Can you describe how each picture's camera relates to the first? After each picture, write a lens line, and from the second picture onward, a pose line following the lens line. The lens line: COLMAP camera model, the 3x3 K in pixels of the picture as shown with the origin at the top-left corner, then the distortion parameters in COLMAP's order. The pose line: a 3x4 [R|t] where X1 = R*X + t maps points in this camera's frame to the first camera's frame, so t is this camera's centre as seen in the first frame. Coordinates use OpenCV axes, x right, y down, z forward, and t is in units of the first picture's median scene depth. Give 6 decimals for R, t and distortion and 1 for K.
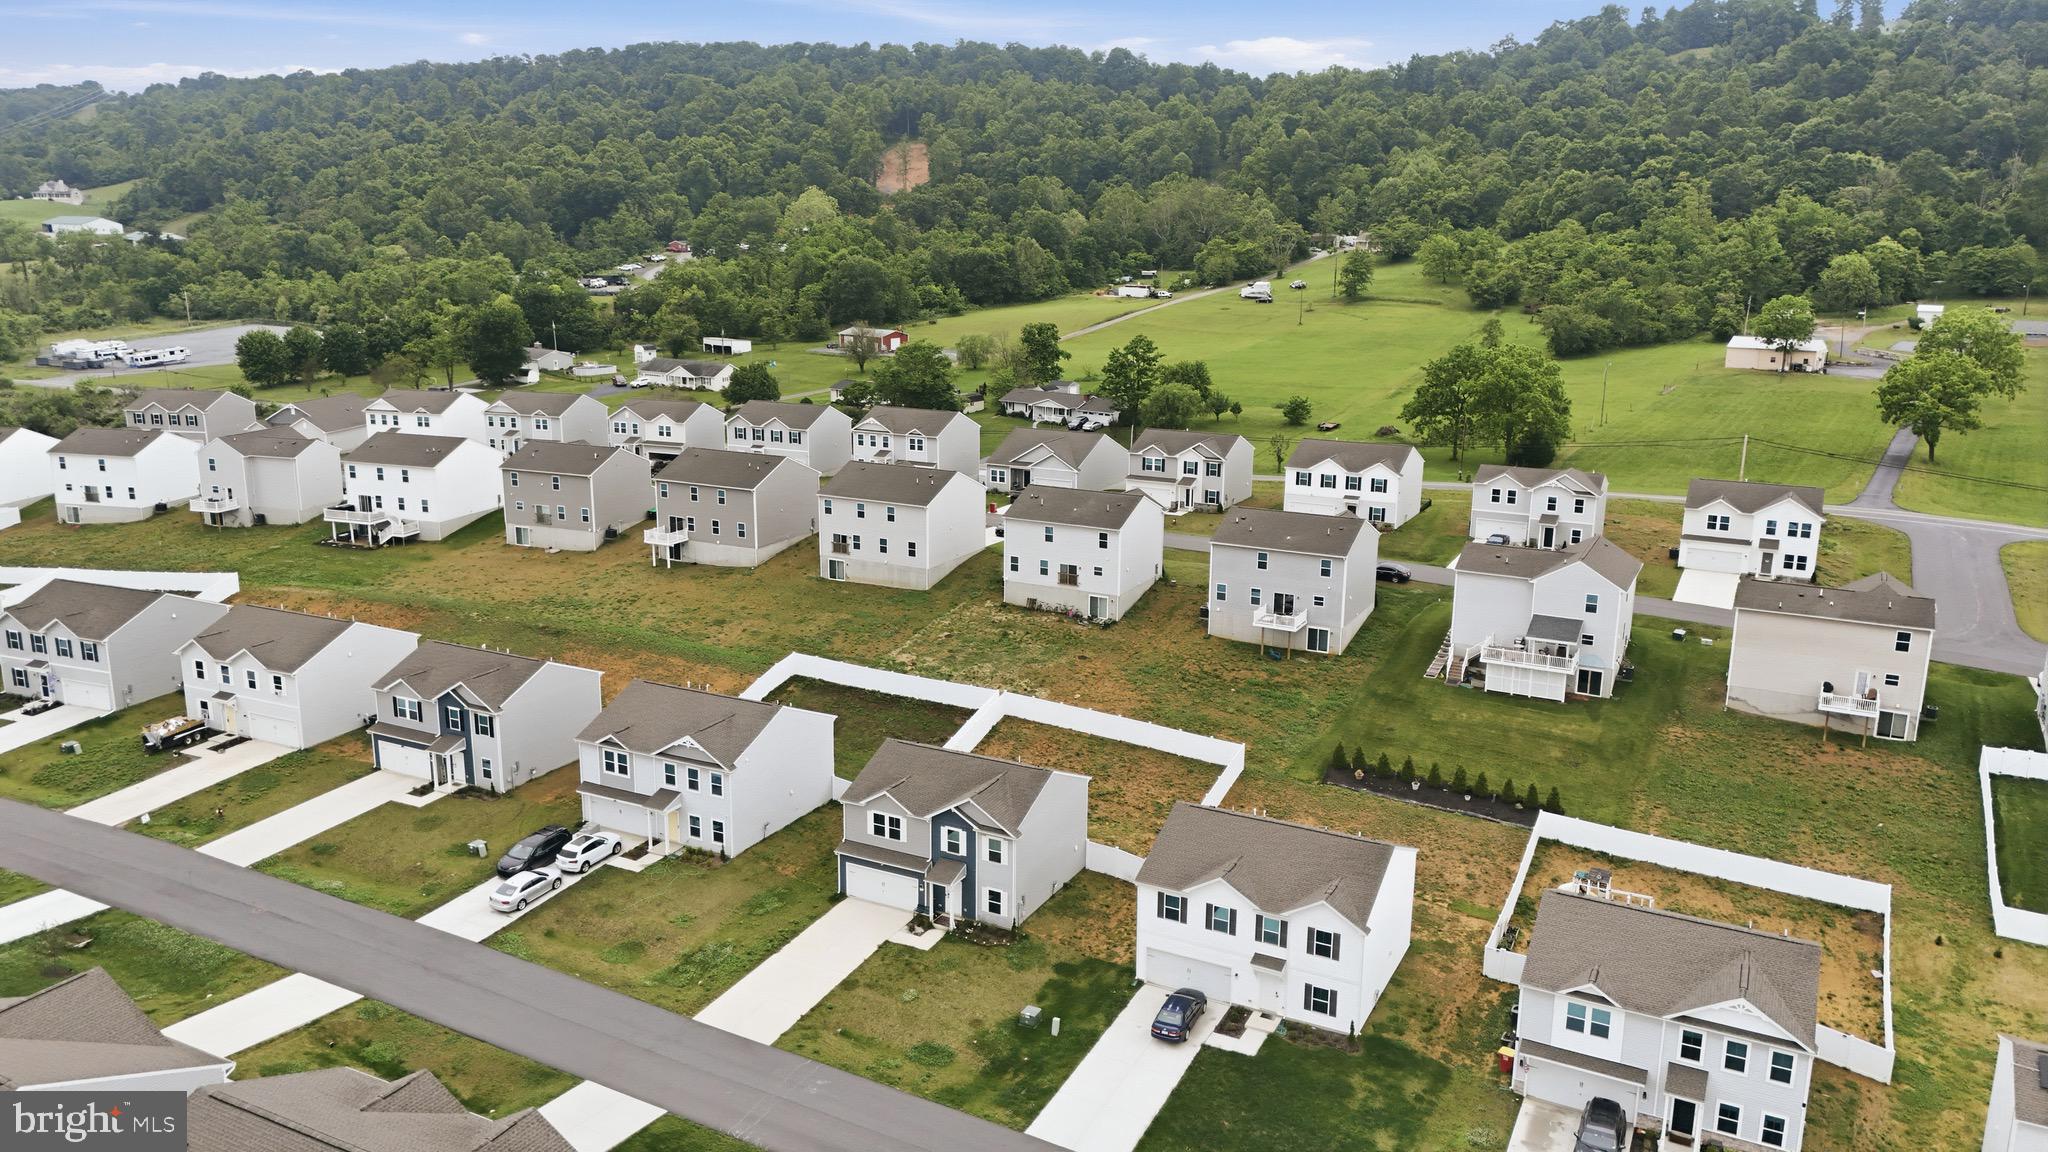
lens RADIAL K [[1586.1, 0, 1027.9], [0, 1586.1, 575.5], [0, 0, 1]] dist [0.078795, -0.073838]
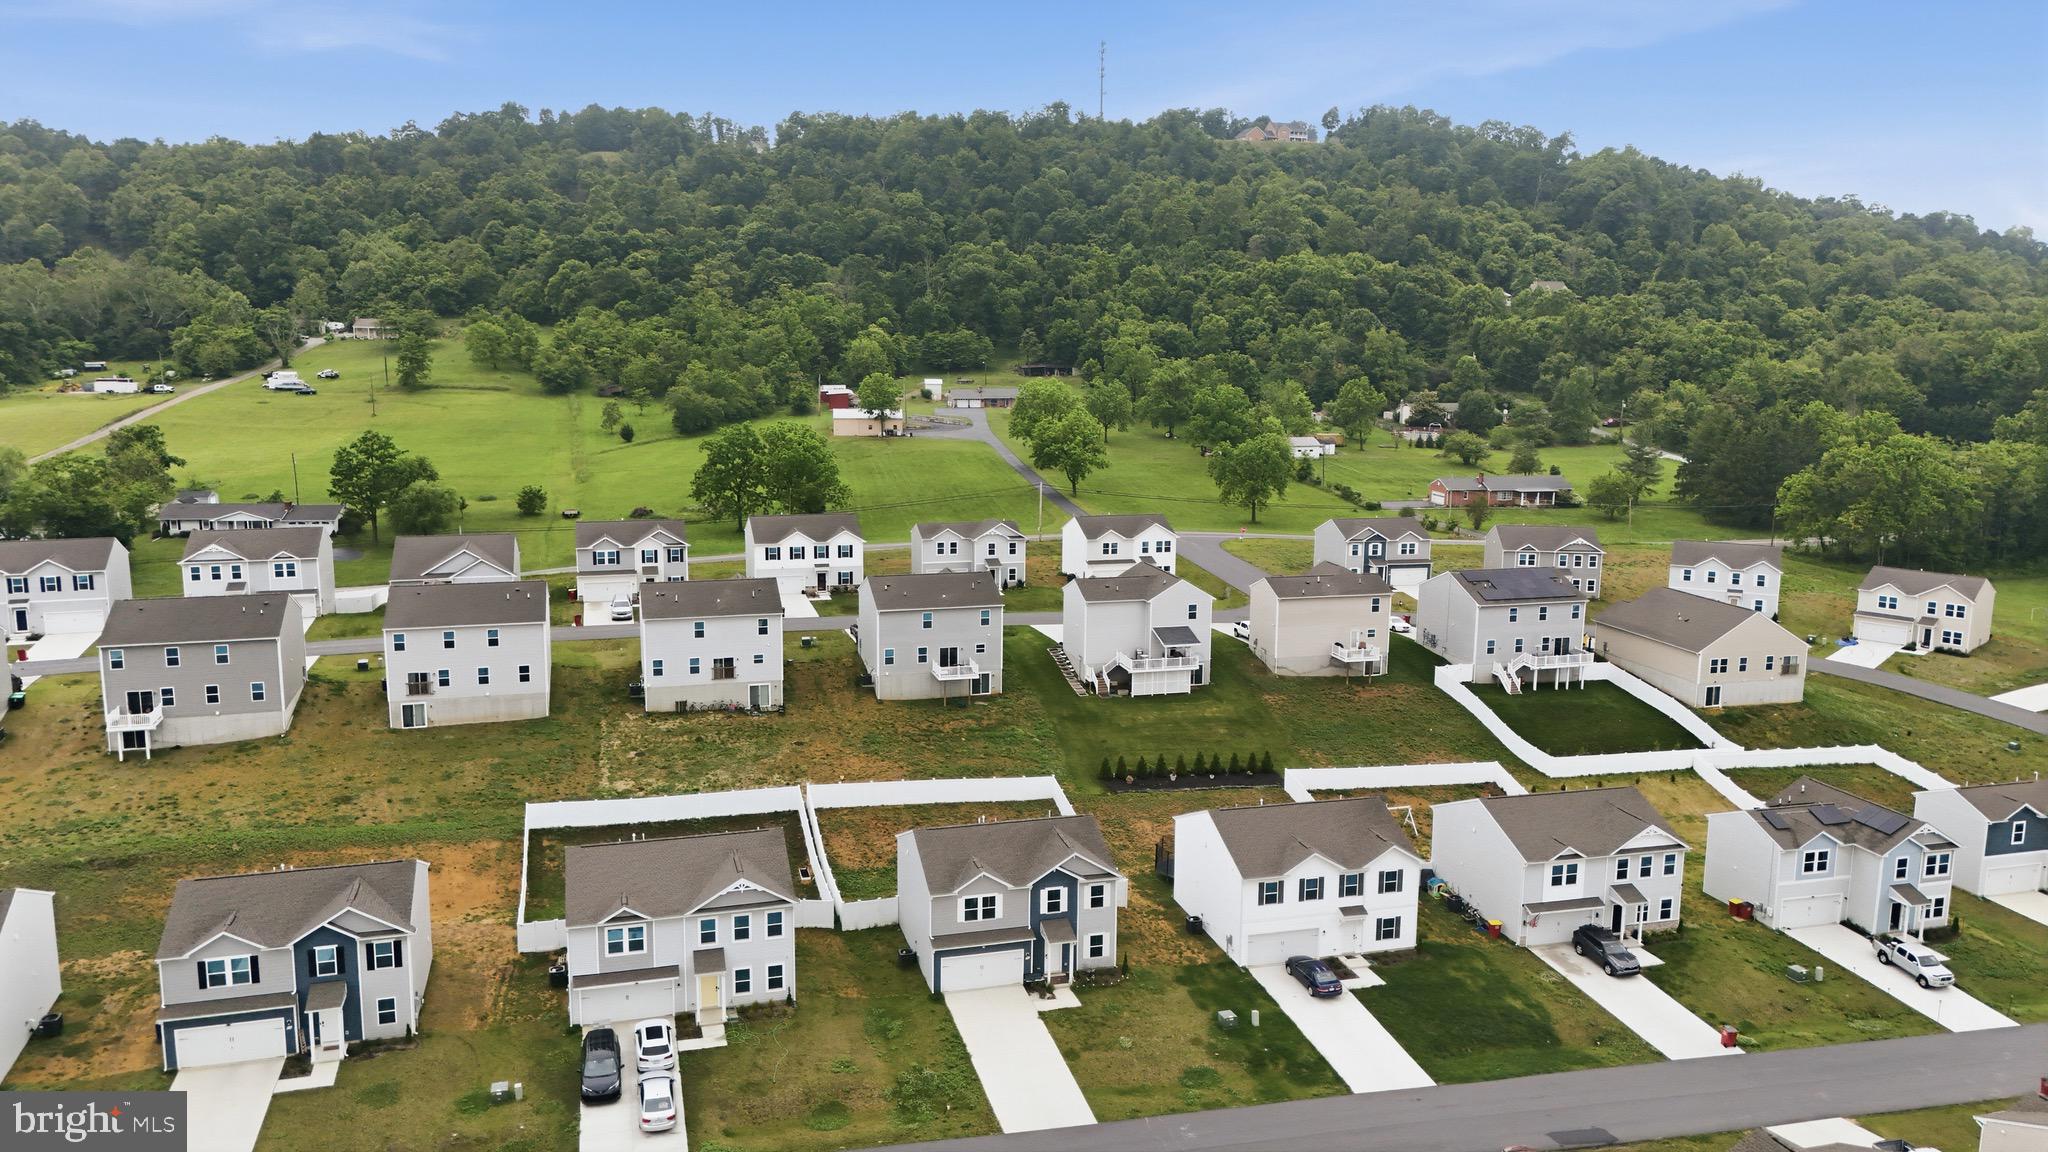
lens RADIAL K [[1586.1, 0, 1034.0], [0, 1586.1, 580.5], [0, 0, 1]] dist [0.078795, -0.073838]
pose [[0.702600, -0.122075, 0.701036, -0.528108], [0.156047, 0.987627, 0.015586, -0.040056], [-0.694264, 0.098444, 0.712956, 0.172189]]
